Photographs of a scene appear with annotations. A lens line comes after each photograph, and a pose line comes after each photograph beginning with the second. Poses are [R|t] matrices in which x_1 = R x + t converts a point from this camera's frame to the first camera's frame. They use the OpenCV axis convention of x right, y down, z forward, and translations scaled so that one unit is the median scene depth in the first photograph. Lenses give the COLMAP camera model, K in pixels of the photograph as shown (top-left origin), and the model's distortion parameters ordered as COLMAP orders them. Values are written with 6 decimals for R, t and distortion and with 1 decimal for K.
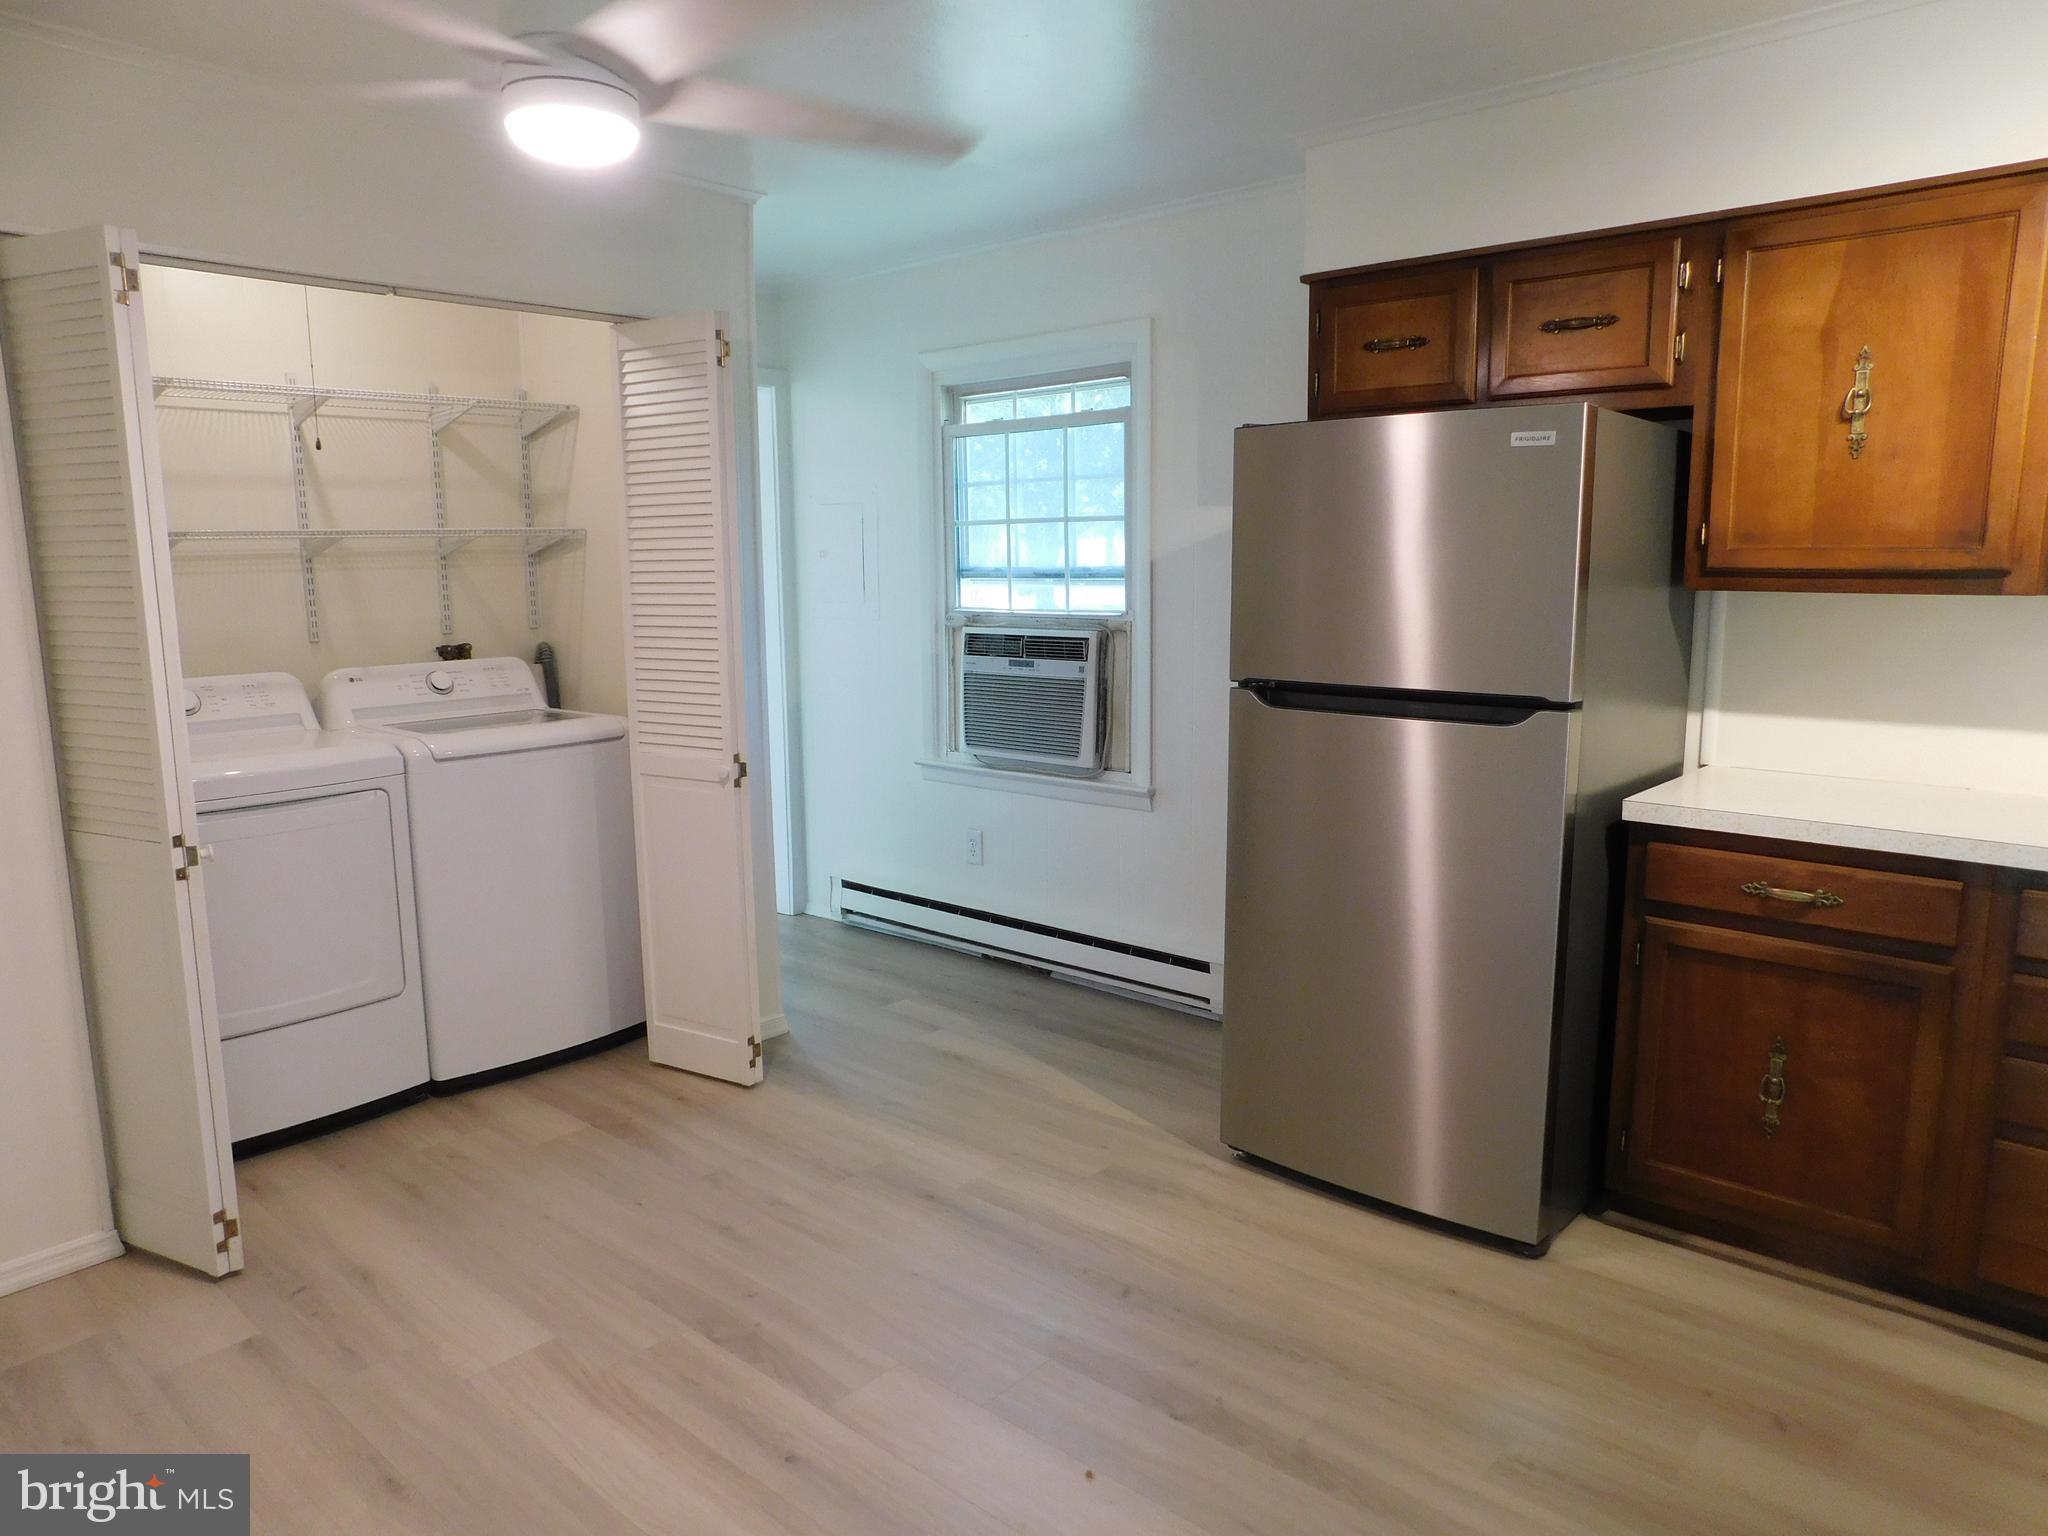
lens RADIAL K [[1359.6, 0, 1024.0], [0, 1359.6, 768.0], [0, 0, 1]] dist [-0.055316, 0.054927]
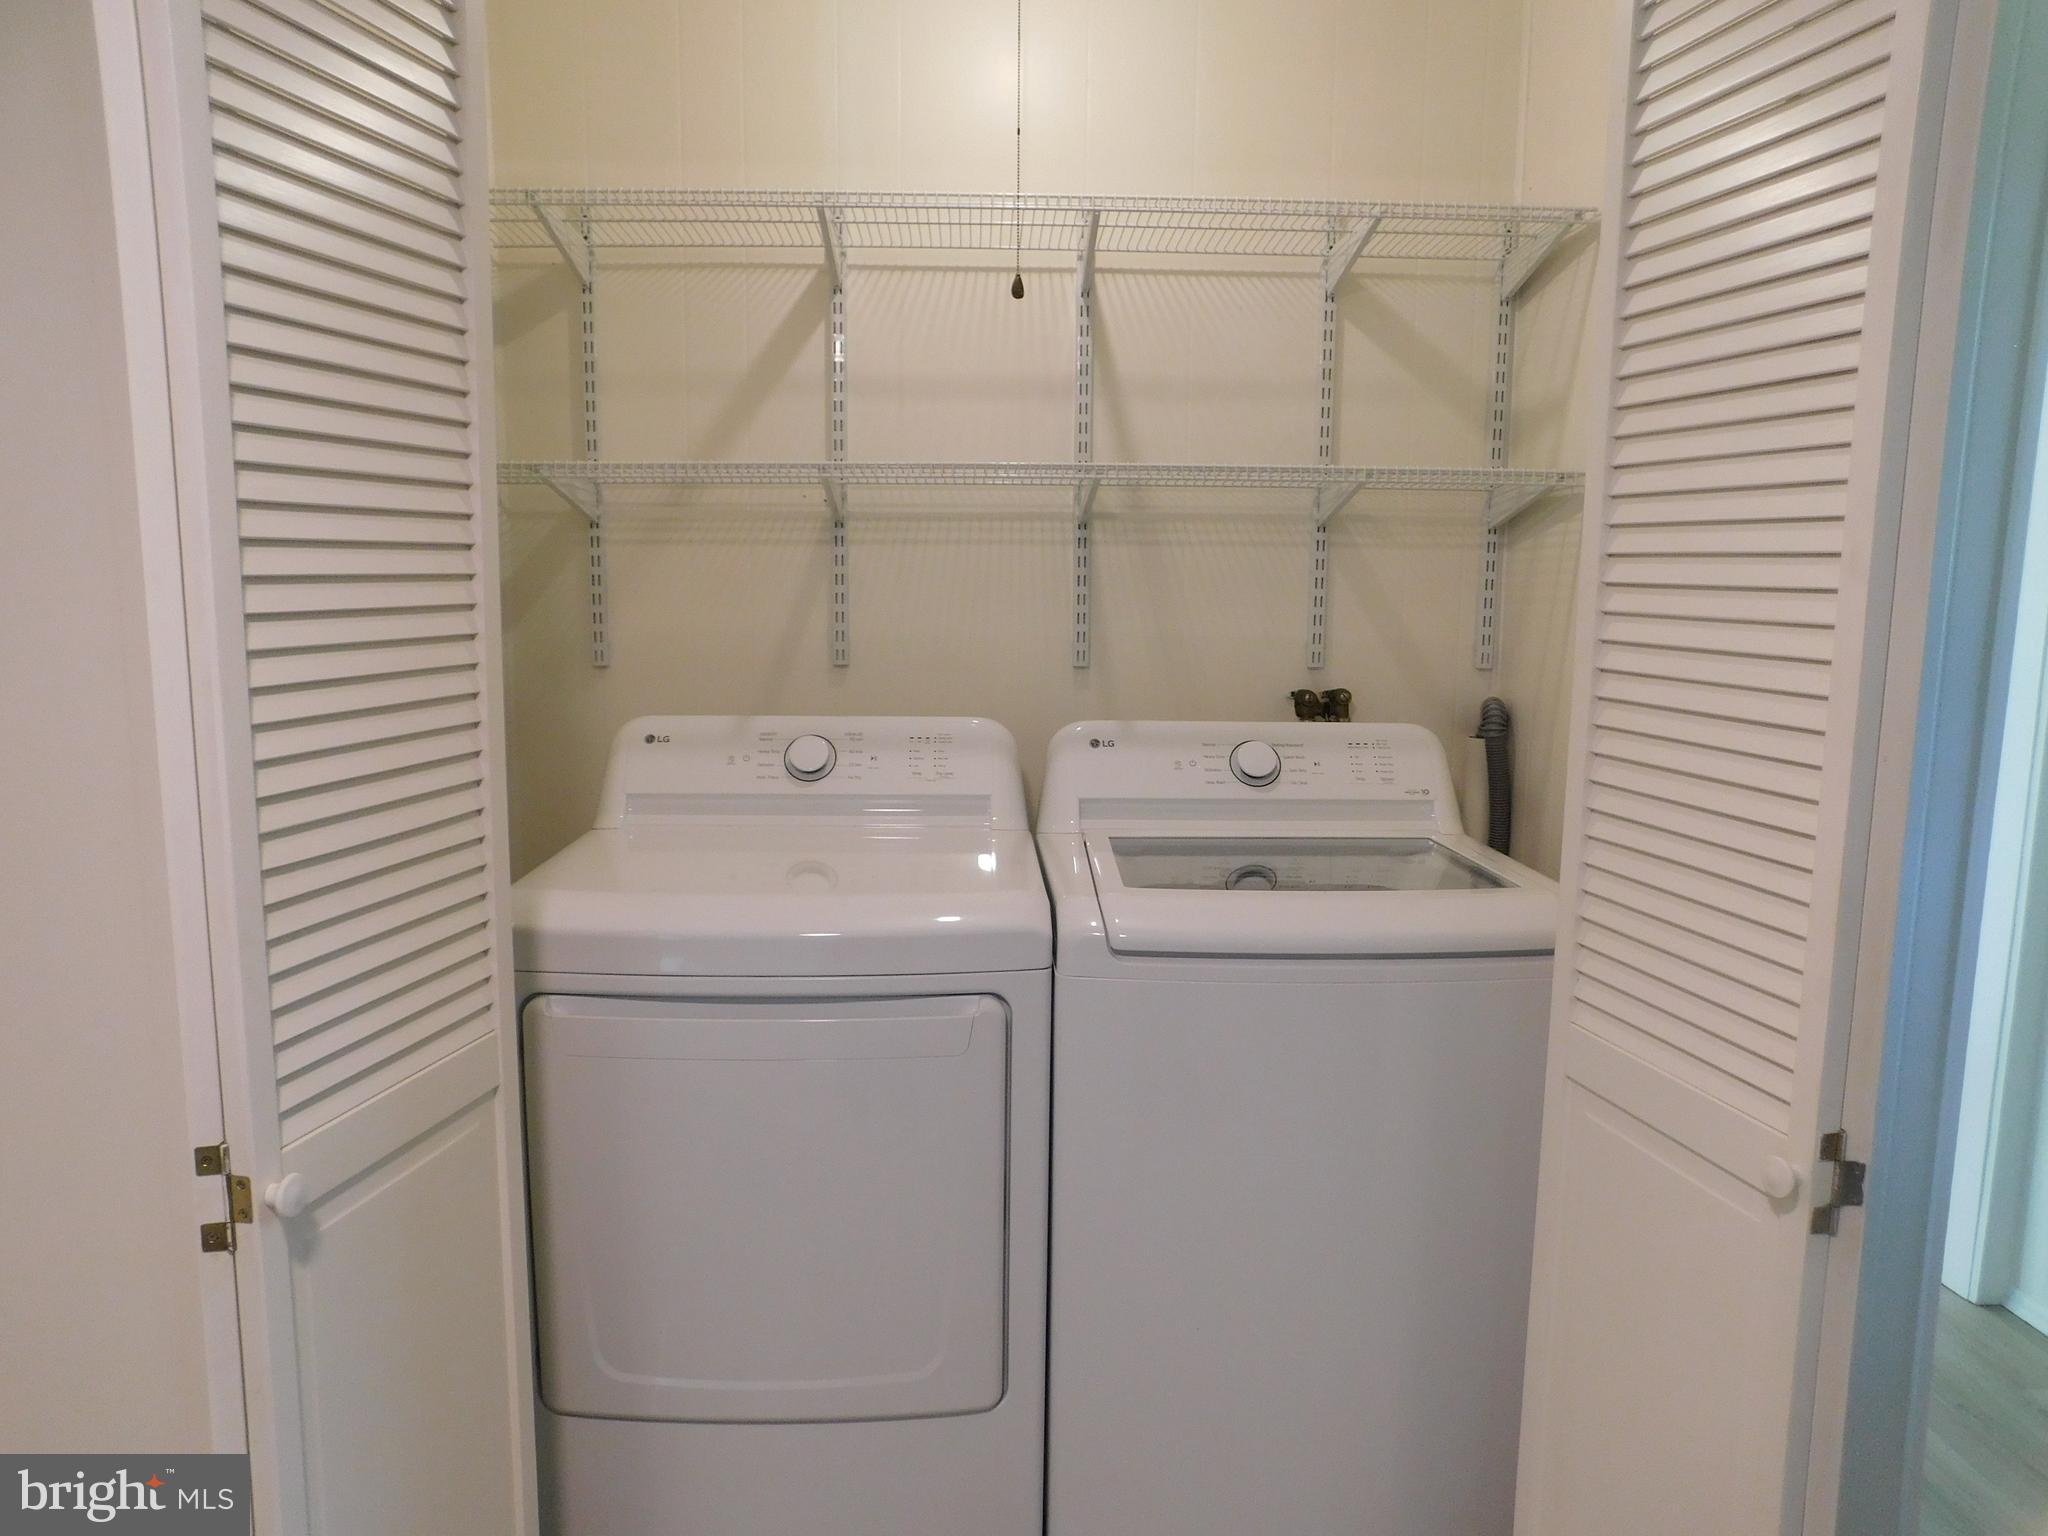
lens RADIAL K [[1449.0, 0, 1024.0], [0, 1449.0, 768.0], [0, 0, 1]] dist [-0.054416, 0.070373]
pose [[0.706327, 0.122863, -0.697142, -0.104725], [-0.133873, 0.990235, 0.038881, -0.070548], [0.695112, 0.065865, 0.715878, 0.532115]]
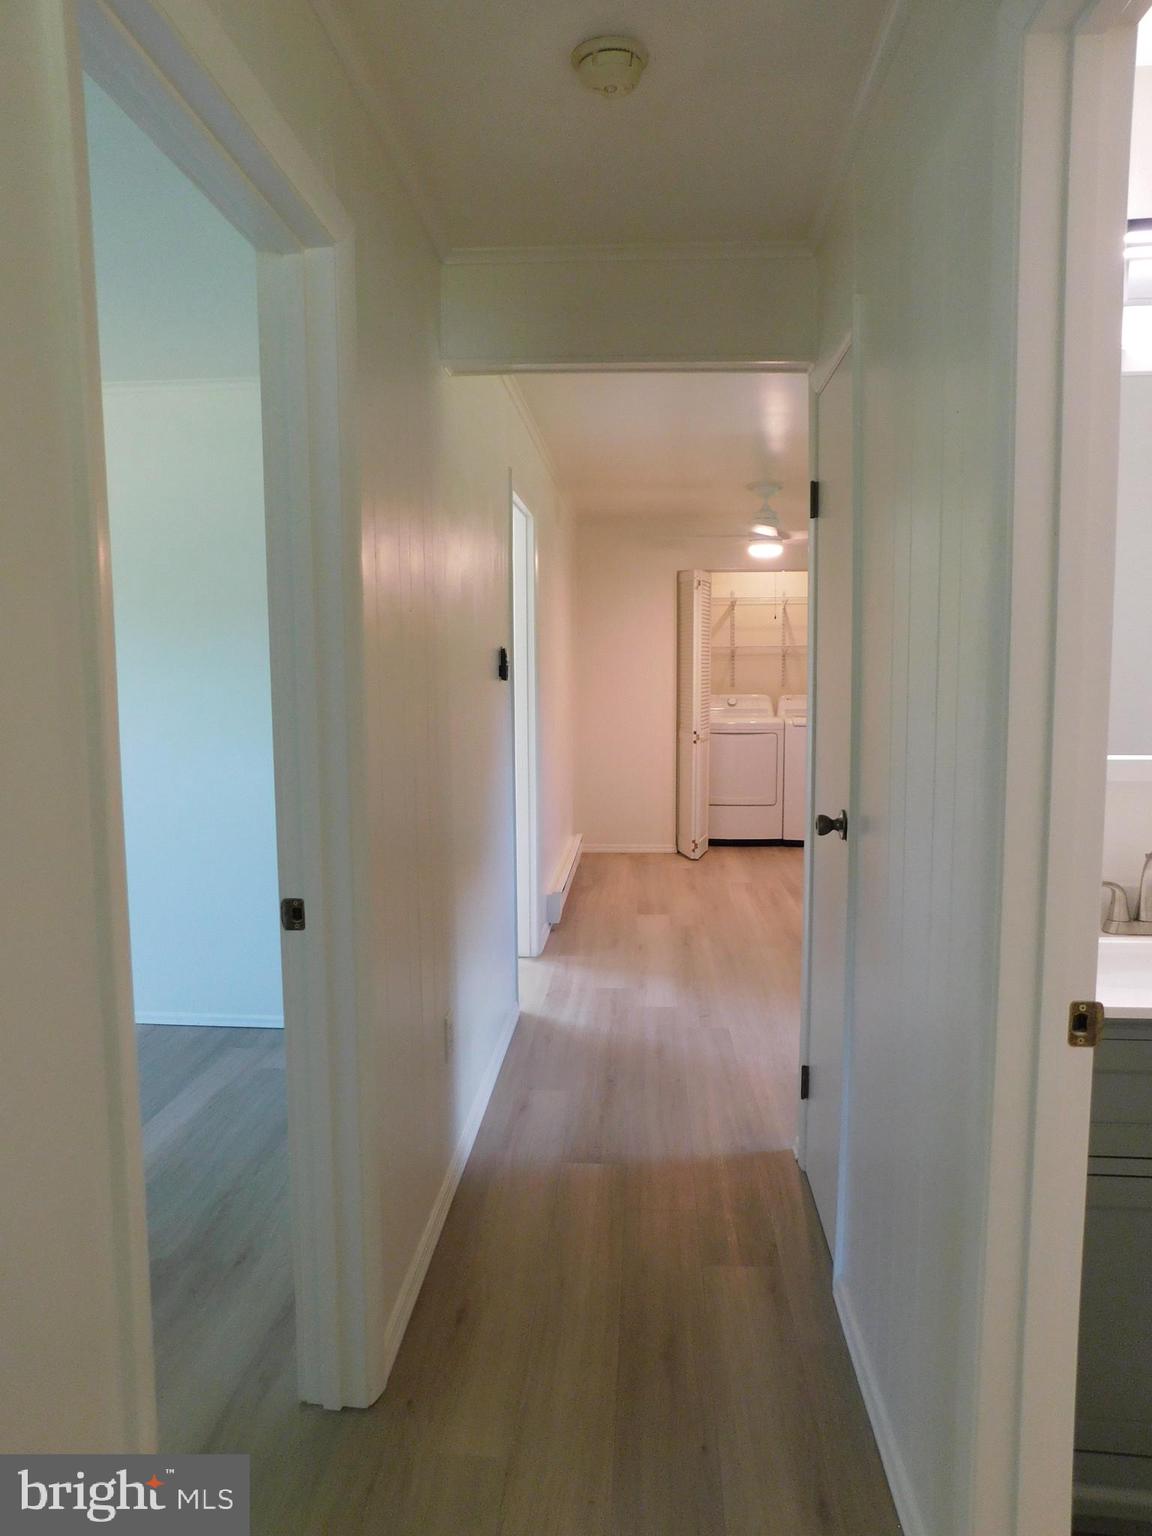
lens RADIAL K [[1019.7, 0, 576.4], [0, 1019.7, 743.7], [0, 0, 1]] dist [-0.055316, 0.054927]
pose [[0.622052, 0.076630, -0.779217, 0.825305], [-0.127712, 0.991801, -0.004417, 0.085928], [0.772490, 0.102263, 0.626739, -0.608760]]
